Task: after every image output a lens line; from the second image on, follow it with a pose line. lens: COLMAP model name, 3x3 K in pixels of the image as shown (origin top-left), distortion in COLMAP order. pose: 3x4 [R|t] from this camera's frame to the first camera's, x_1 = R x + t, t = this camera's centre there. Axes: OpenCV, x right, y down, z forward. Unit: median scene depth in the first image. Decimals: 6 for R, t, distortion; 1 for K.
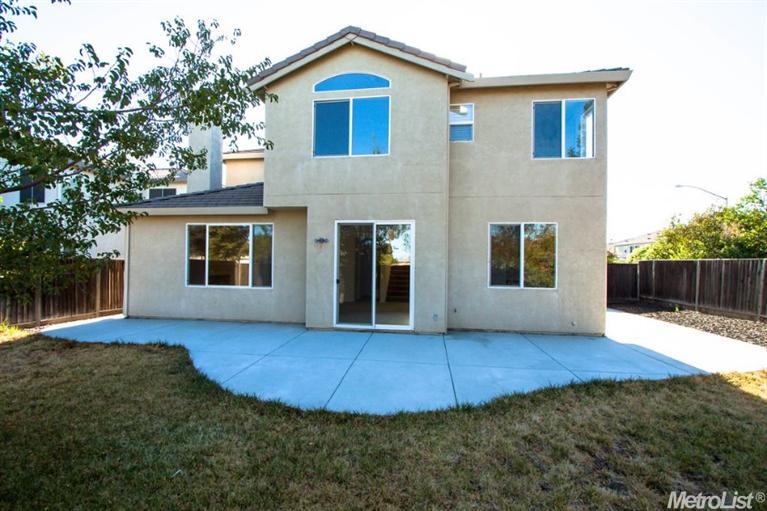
lens RADIAL K [[346.2, 0, 382.5], [0, 346.2, 254.4], [0, 0, 1]] dist [-0.018001, -0.000135]
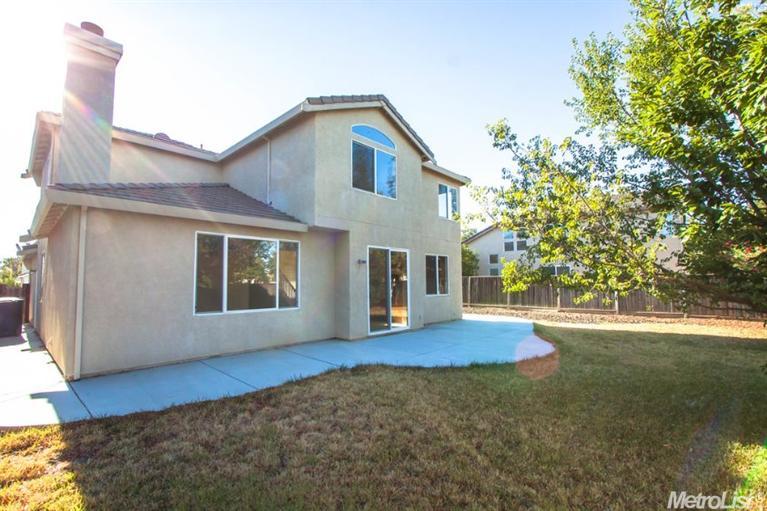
lens RADIAL K [[346.2, 0, 384.7], [0, 346.2, 260.6], [0, 0, 1]] dist [-0.018001, -0.000135]
pose [[0.581738, 0.041059, 0.812339, -1.059587], [0.005440, 0.998506, -0.054364, 0.019931], [-0.813358, 0.036045, 0.580646, 0.259733]]
